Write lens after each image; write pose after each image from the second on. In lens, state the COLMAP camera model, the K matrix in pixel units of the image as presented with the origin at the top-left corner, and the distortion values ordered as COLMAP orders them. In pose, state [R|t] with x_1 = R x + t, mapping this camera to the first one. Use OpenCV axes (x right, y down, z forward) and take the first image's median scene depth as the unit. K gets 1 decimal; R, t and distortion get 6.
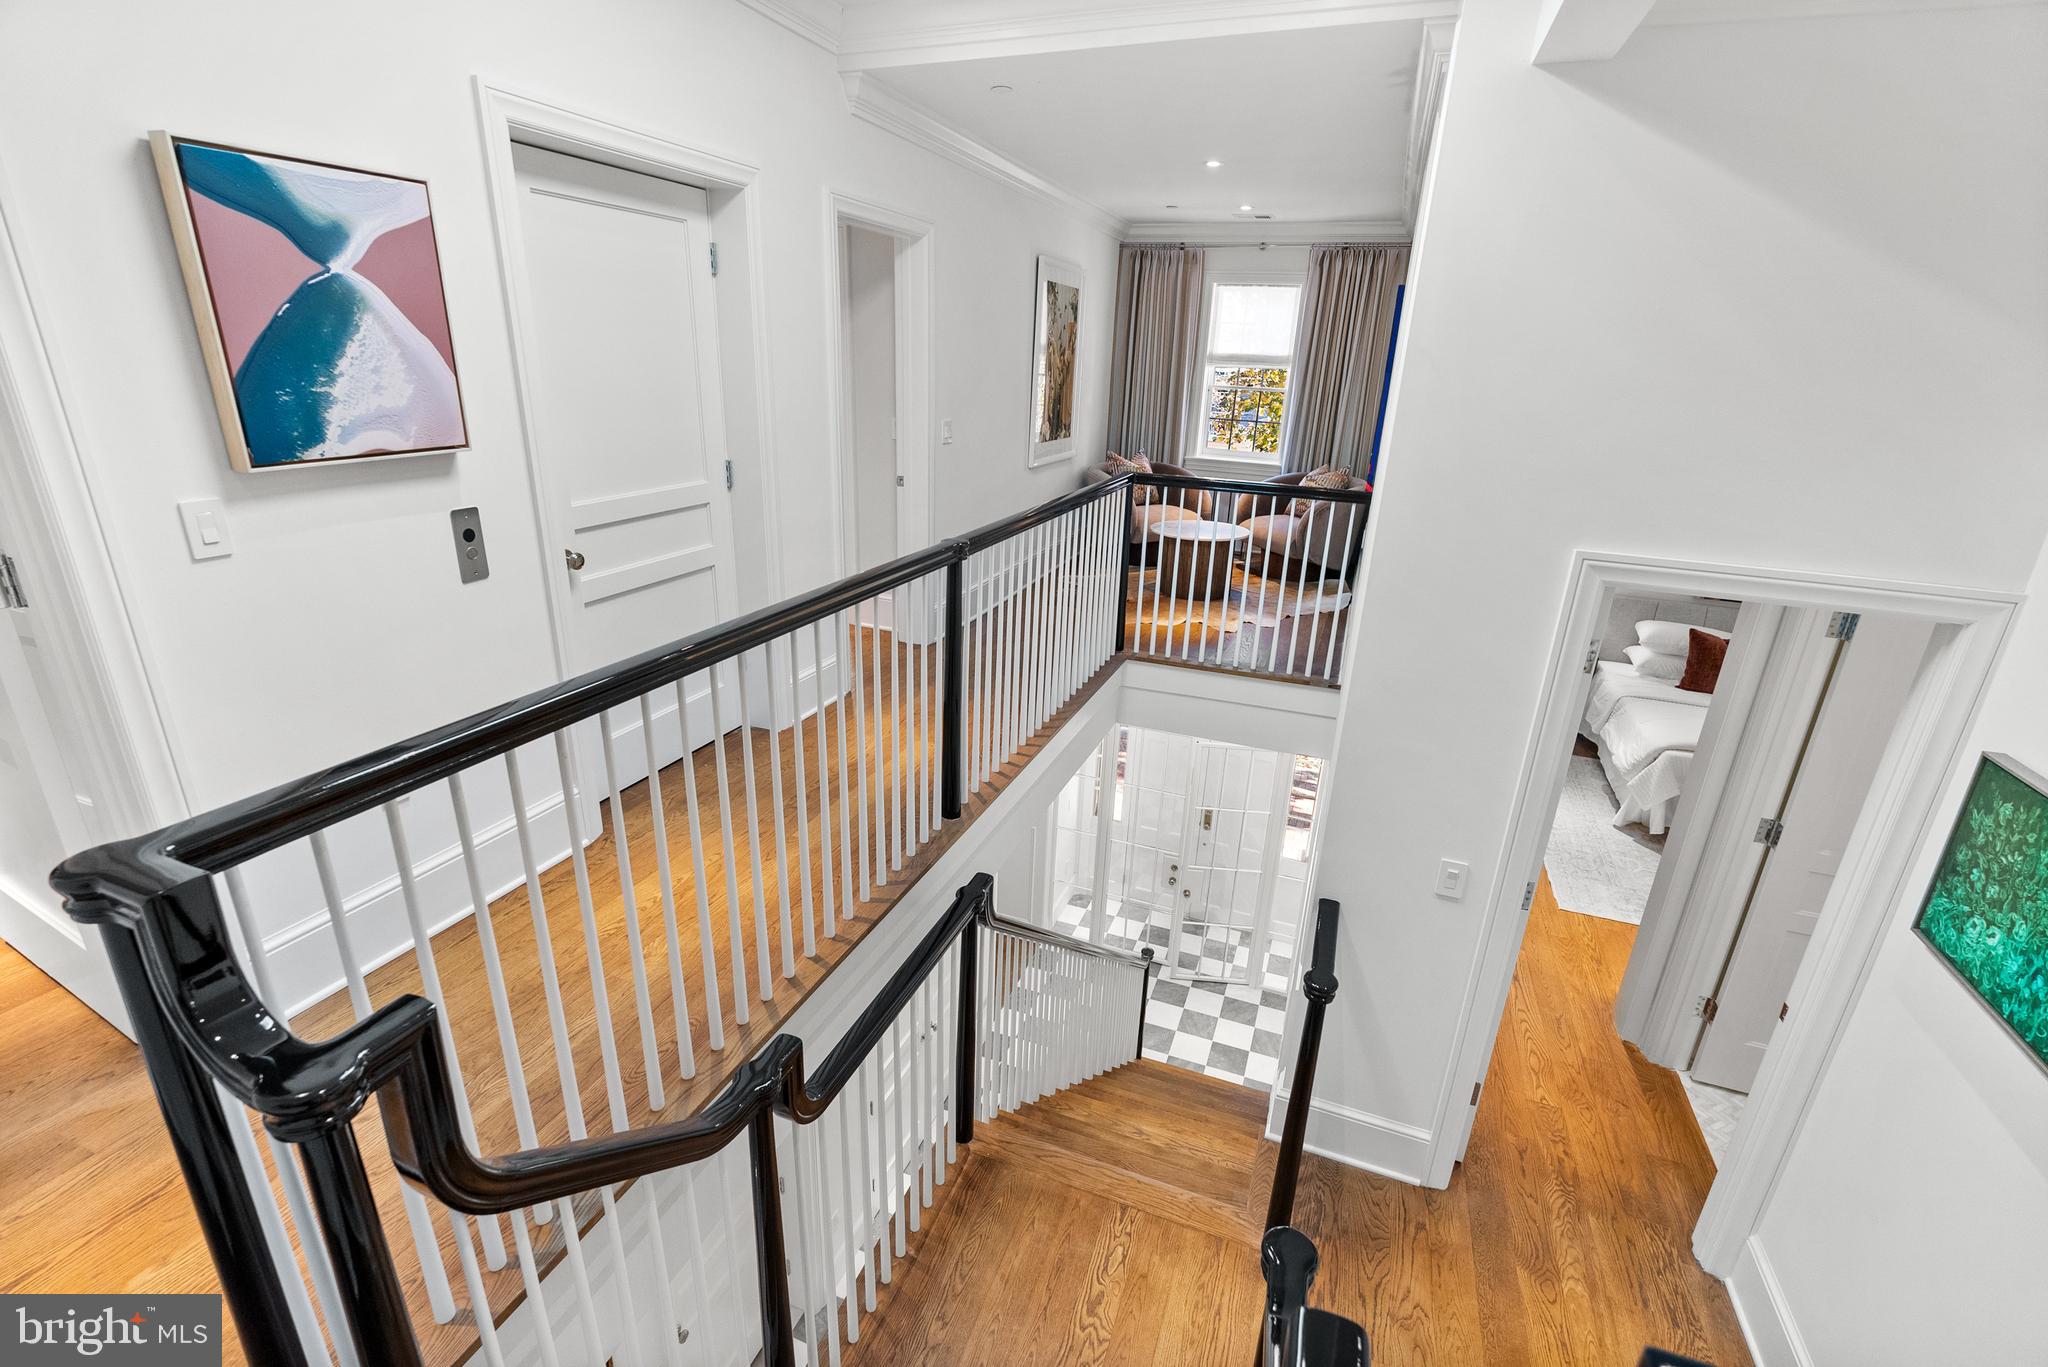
lens RADIAL K [[901.2, 0, 1033.1], [0, 901.2, 674.3], [0, 0, 1]] dist [-0.000754, 0.000063]
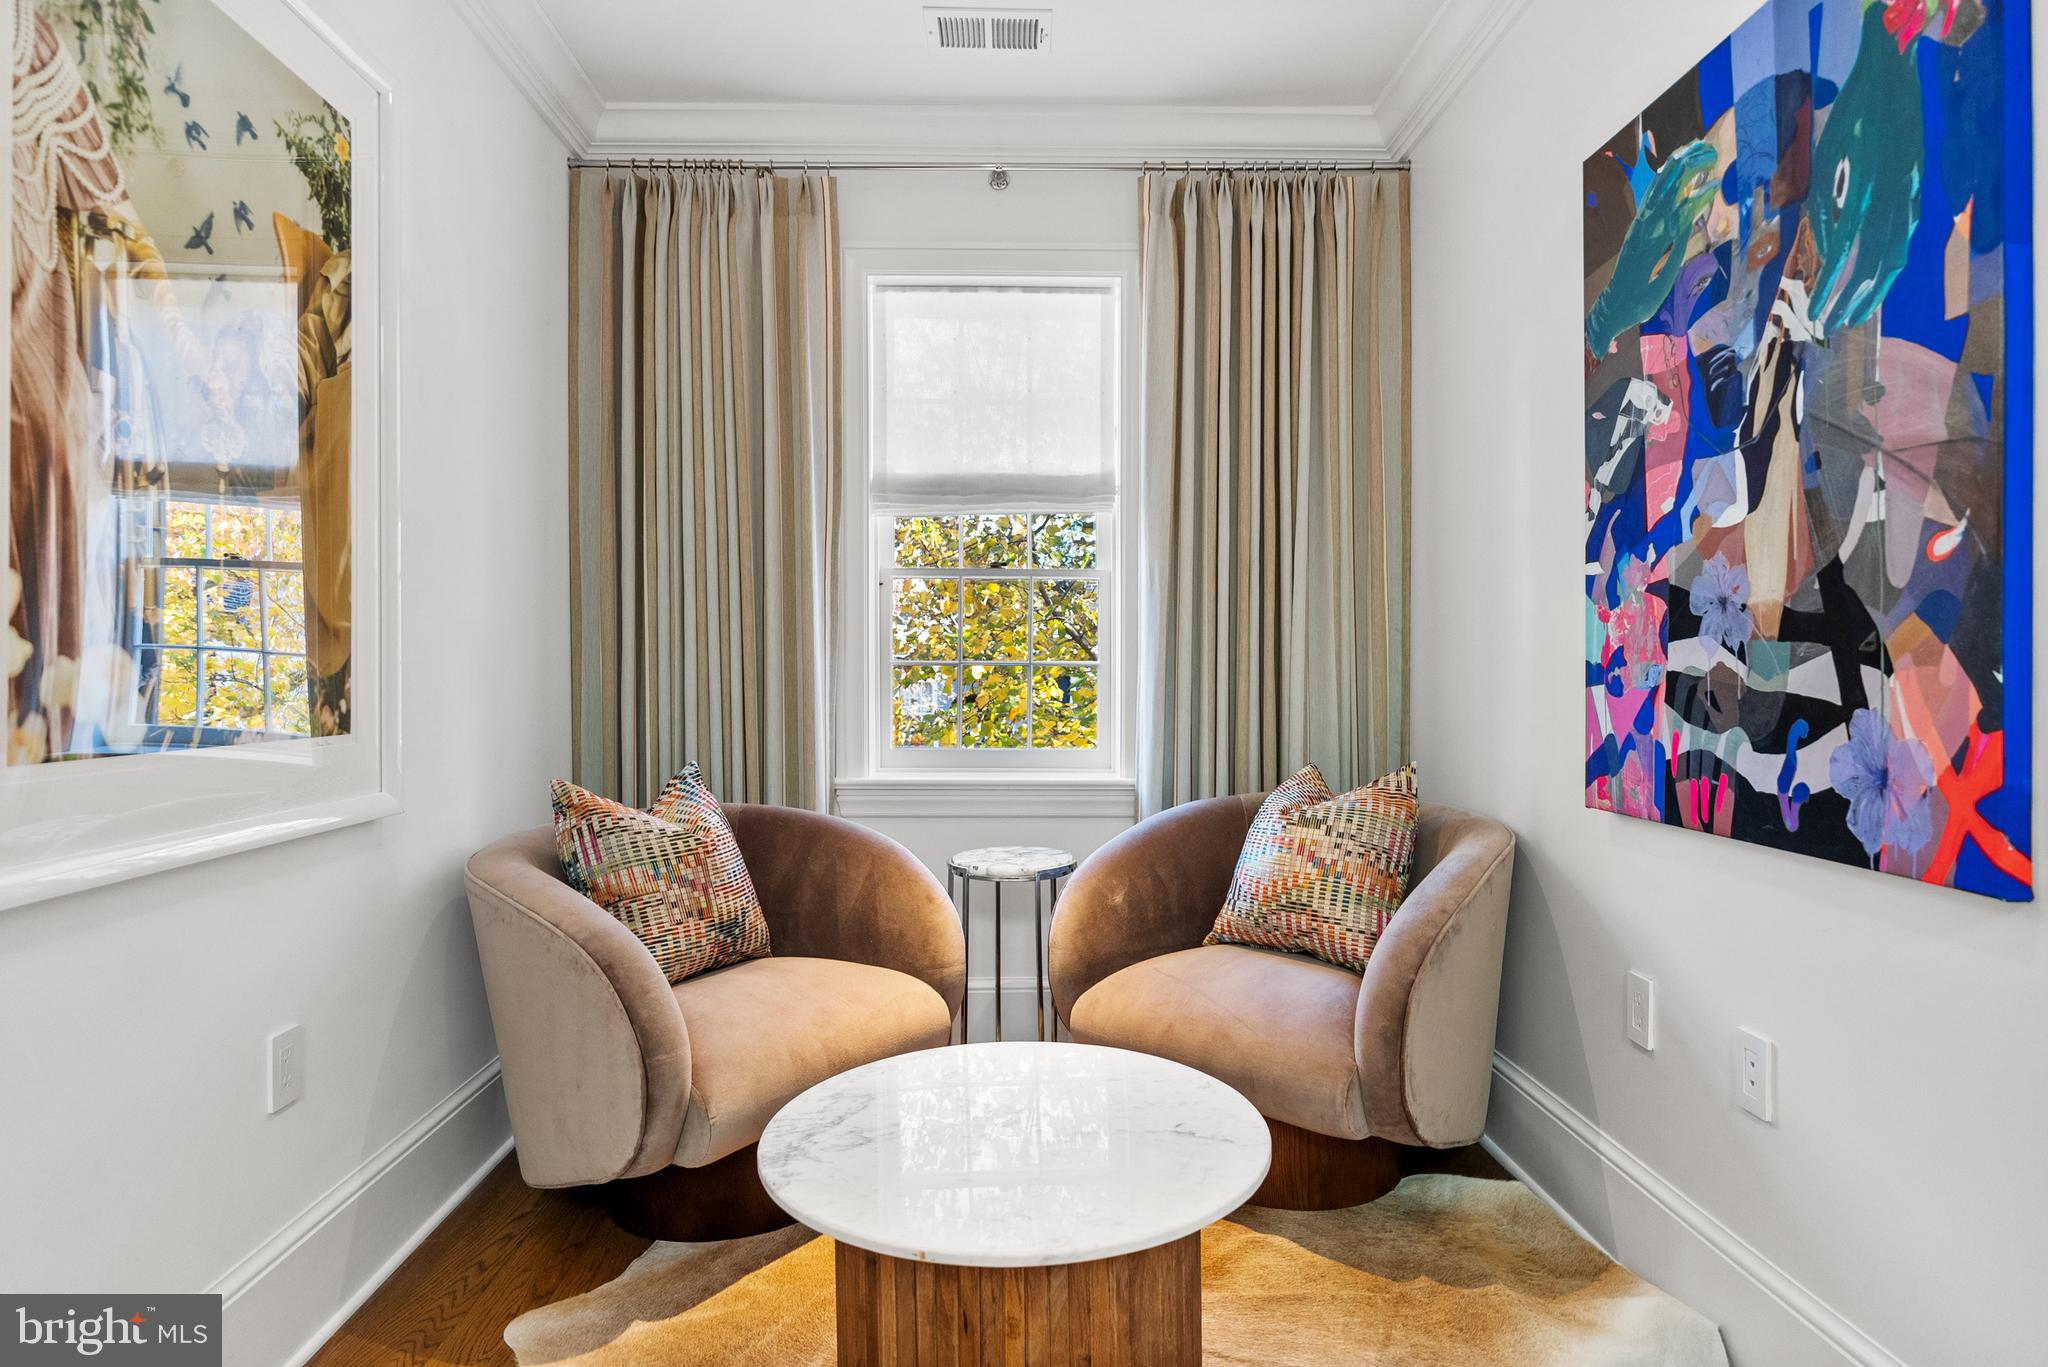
lens RADIAL K [[1188.7, 0, 1023.5], [0, 1188.7, 674.7], [0, 0, 1]] dist [0.002346, 0.000364]
pose [[0.923337, -0.046289, 0.381191, 0.153774], [0.167077, 0.942243, -0.290281, -0.306929], [-0.345738, 0.331715, 0.877741, 1.275434]]
